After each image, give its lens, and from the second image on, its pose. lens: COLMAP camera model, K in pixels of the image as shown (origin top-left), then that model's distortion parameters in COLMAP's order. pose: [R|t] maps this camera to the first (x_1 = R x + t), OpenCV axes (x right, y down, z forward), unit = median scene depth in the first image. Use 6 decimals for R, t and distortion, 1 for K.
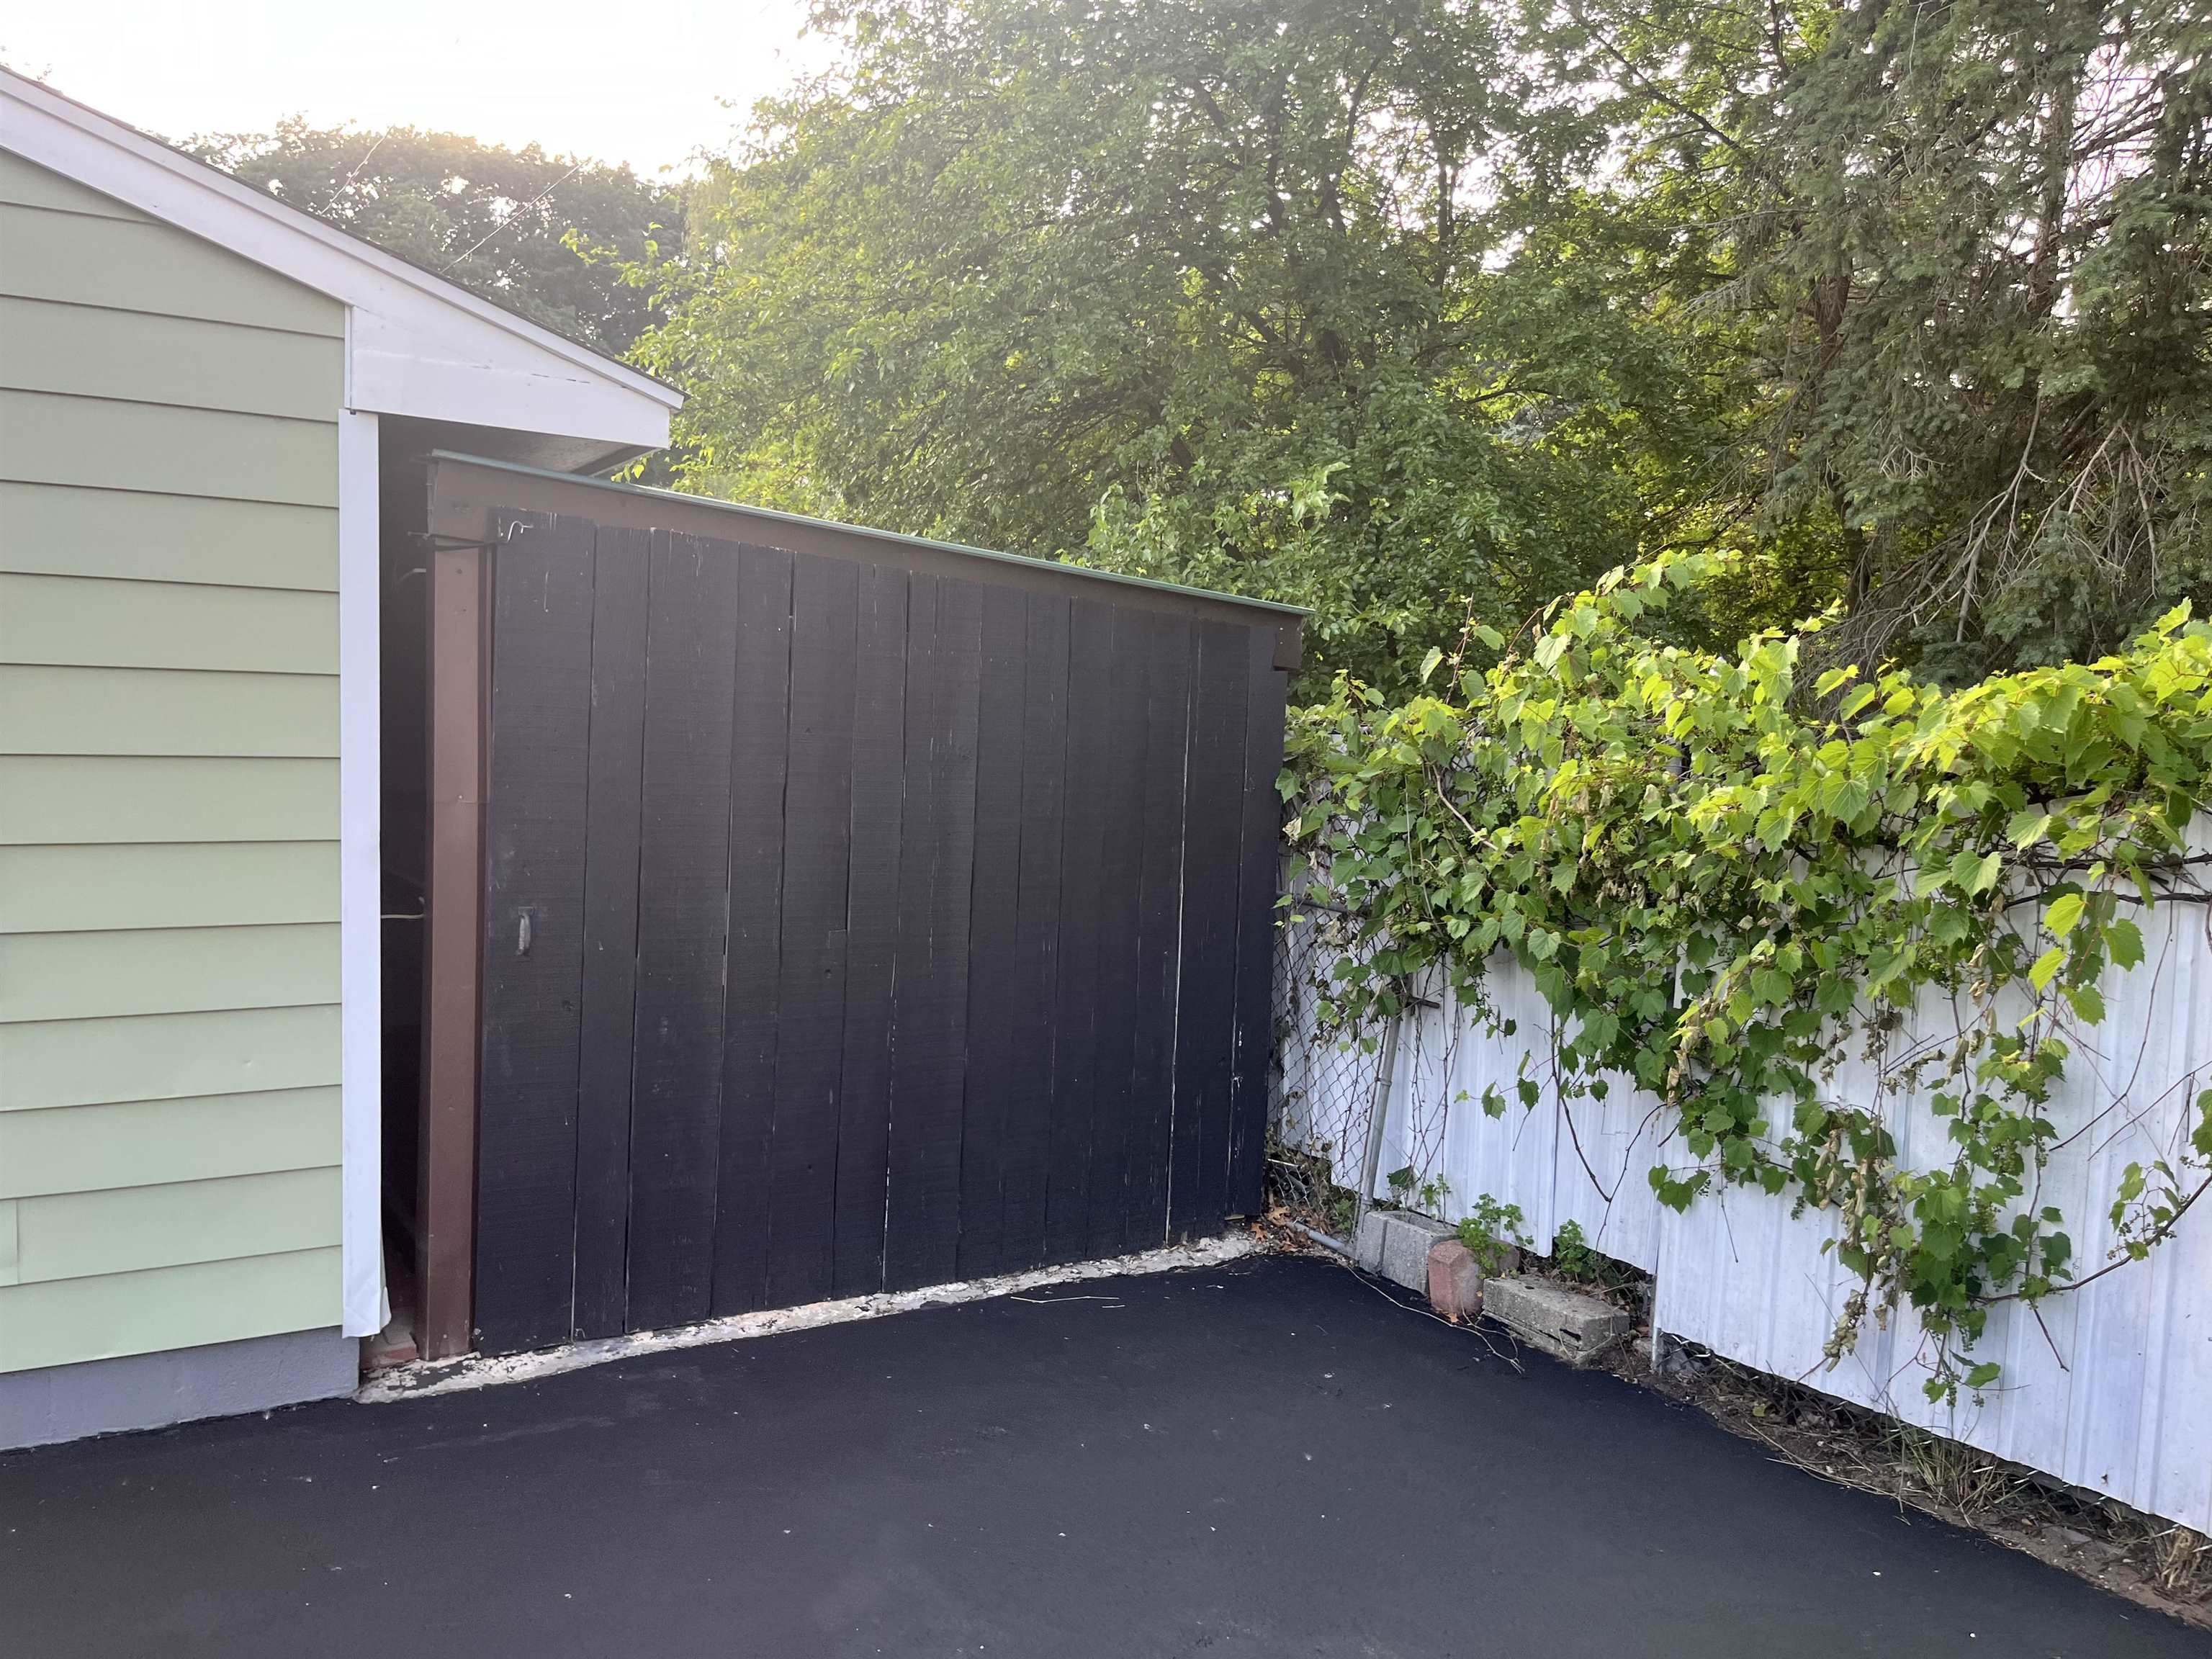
lens RADIAL K [[1660.0, 0, 1106.0], [0, 1660.0, 829.5], [0, 0, 1]] dist [0.072586, -0.096715]
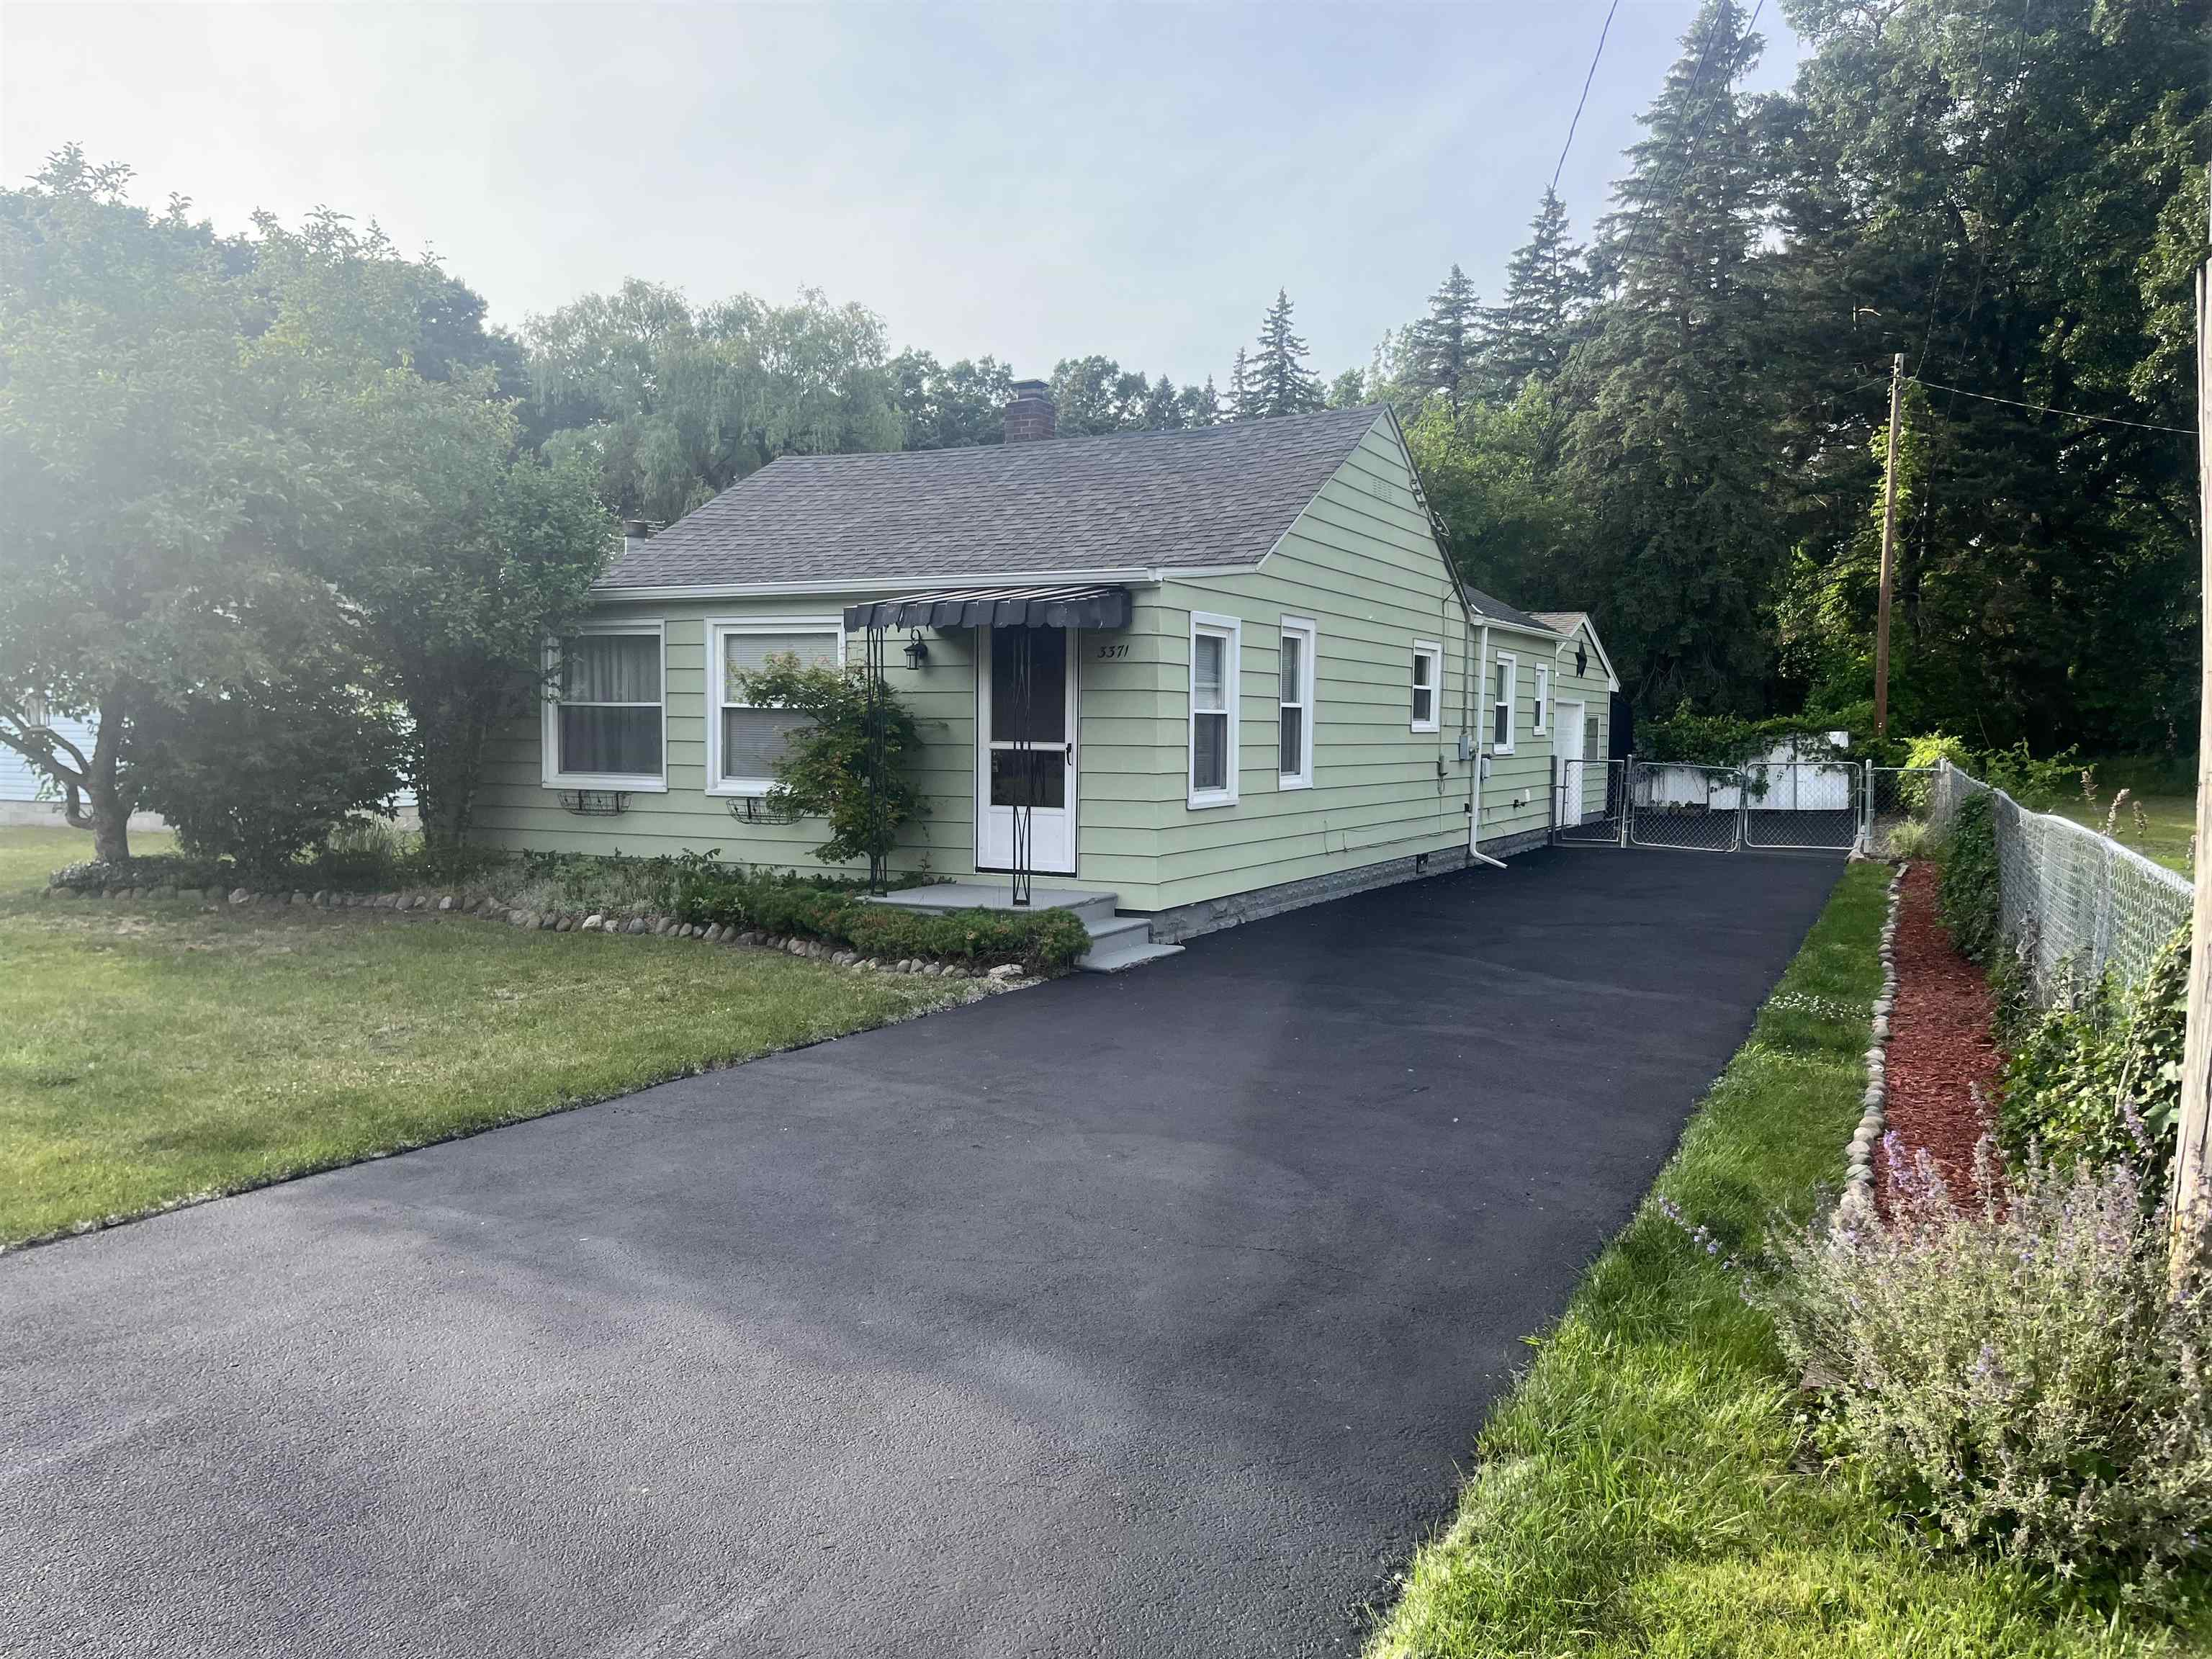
lens RADIAL K [[1660.0, 0, 1106.0], [0, 1660.0, 829.5], [0, 0, 1]] dist [0.072586, -0.096715]
pose [[0.860155, -0.050813, 0.507495, -6.044660], [0.049325, 0.998648, 0.016388, 0.143916], [-0.507642, 0.010936, 0.861499, -4.229877]]
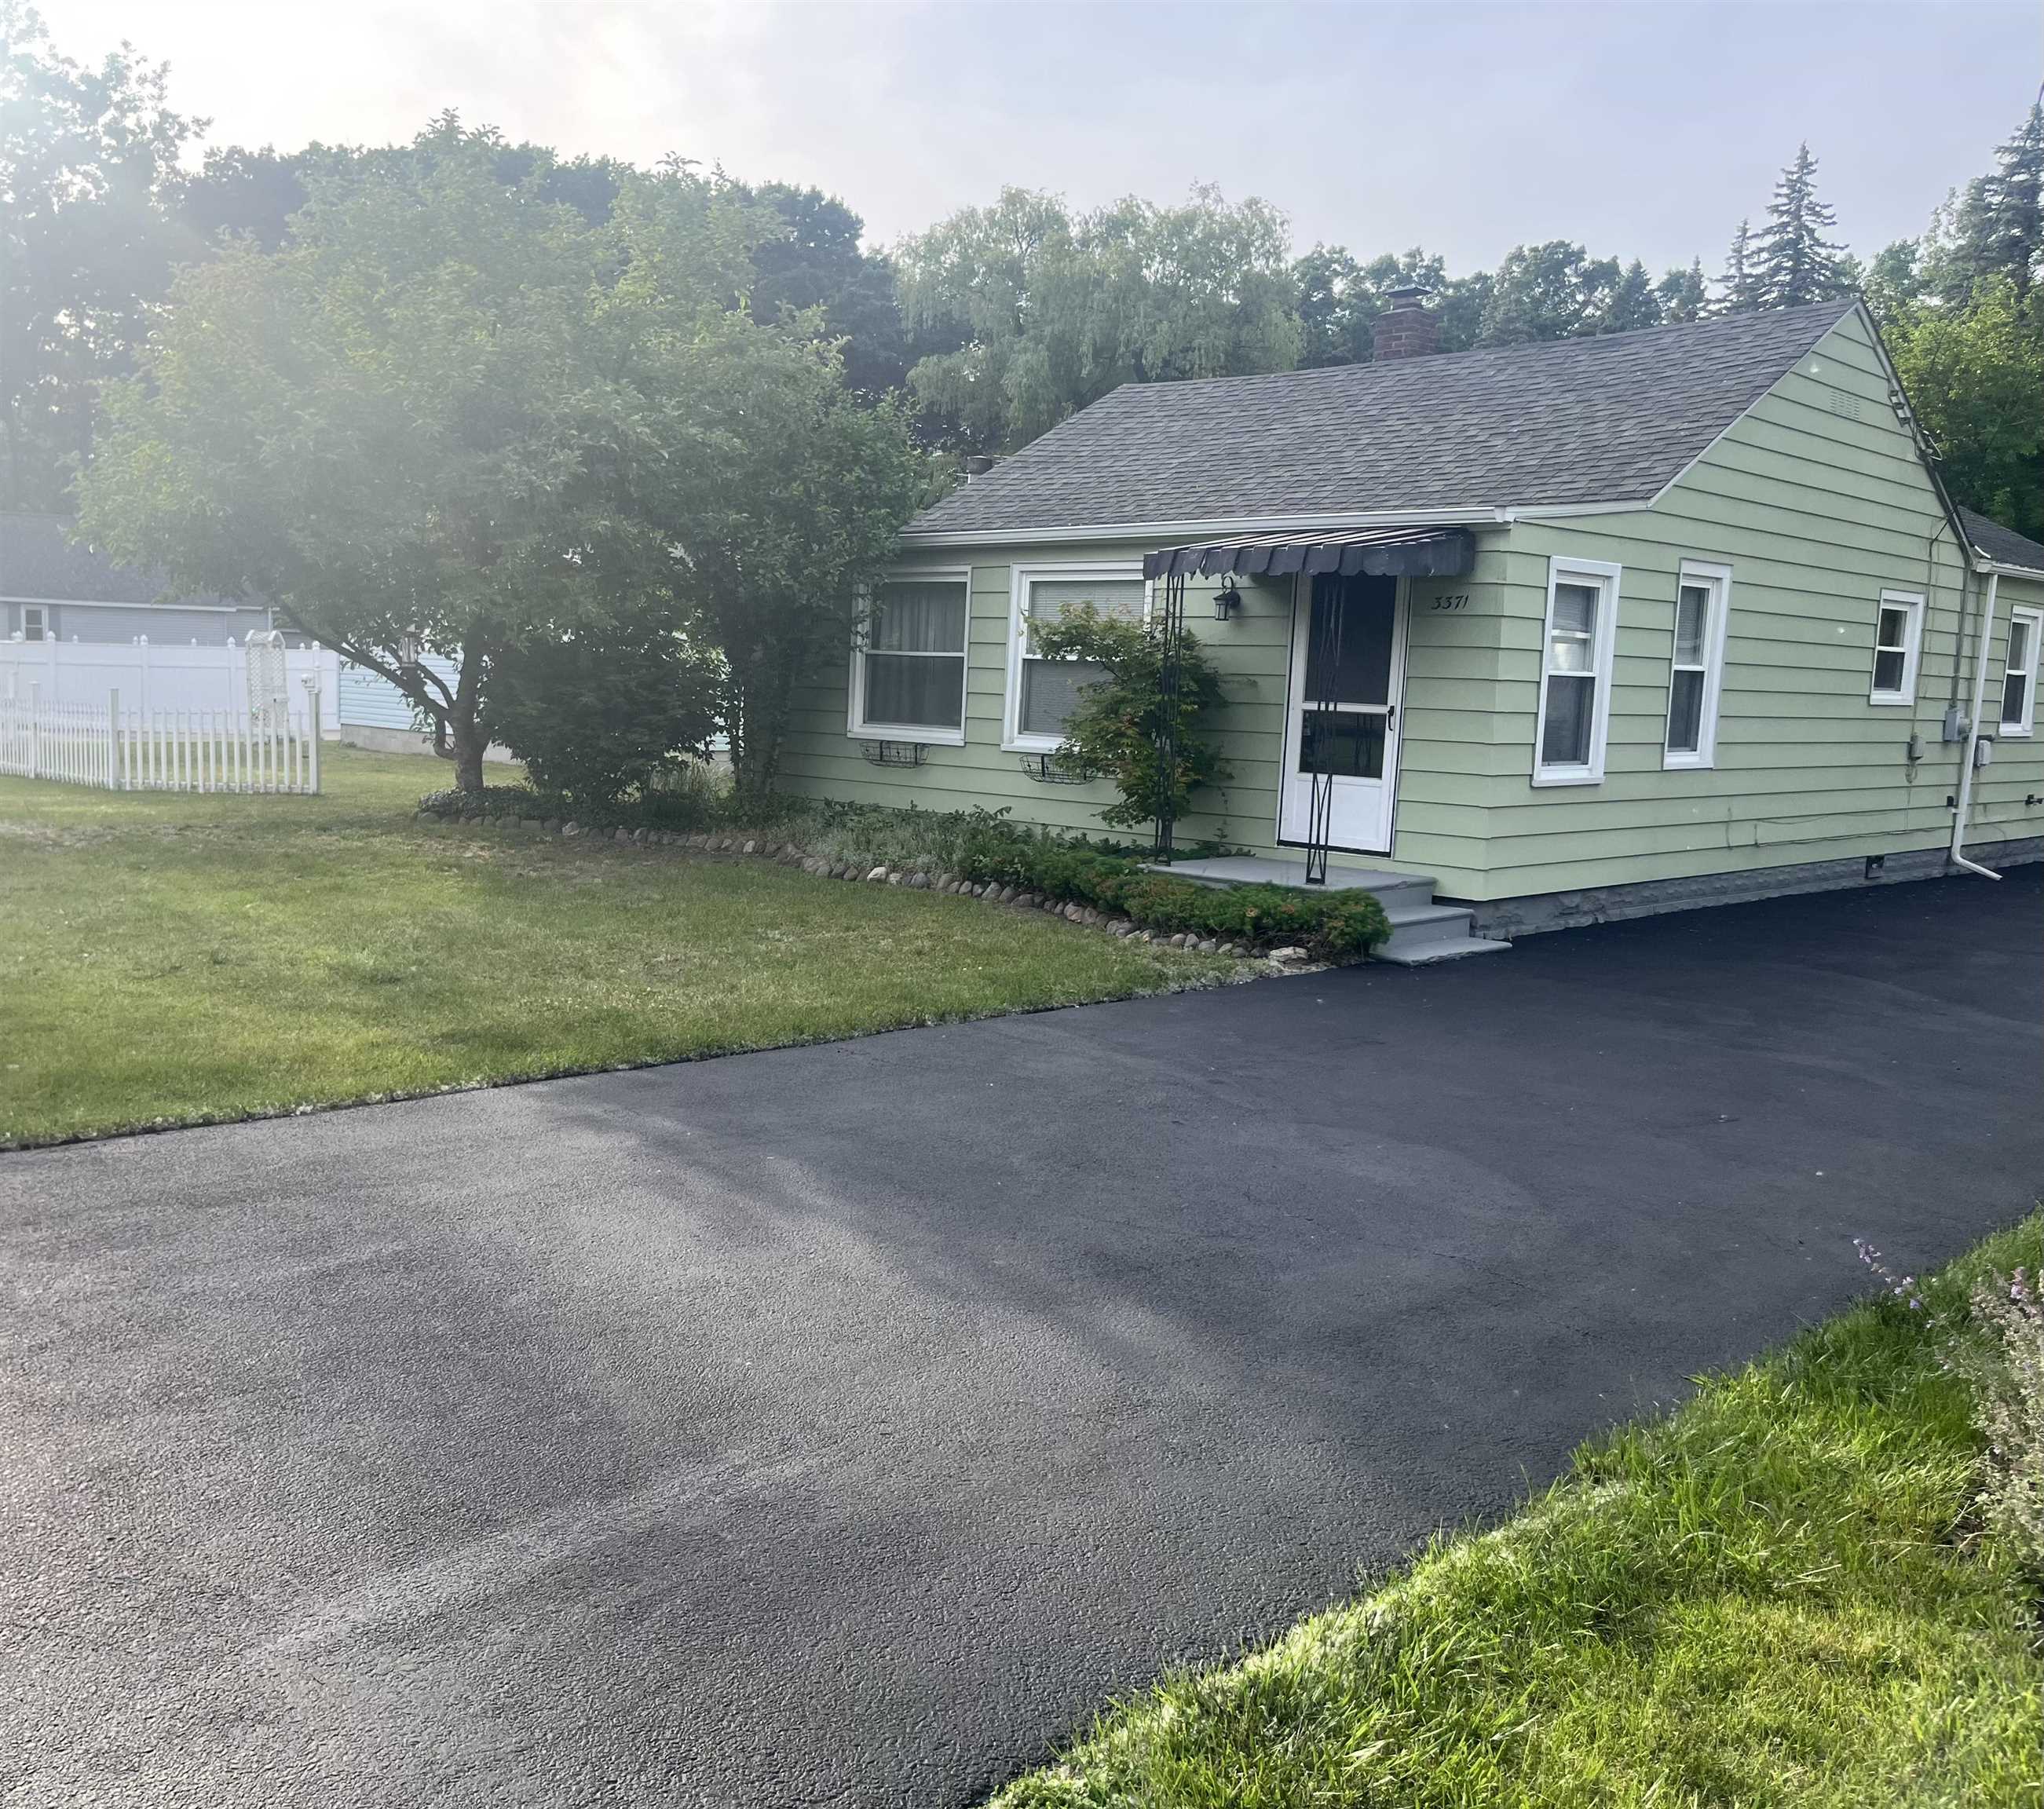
lens RADIAL K [[2053.5, 0, 1018.0], [0, 2053.5, 928.1], [0, 0, 1]] dist [0.072069, -0.191427]
pose [[0.983627, -0.017929, 0.179320, -5.364537], [0.005851, 0.997691, 0.067657, 0.187589], [-0.180119, -0.065500, 0.981462, -5.566937]]
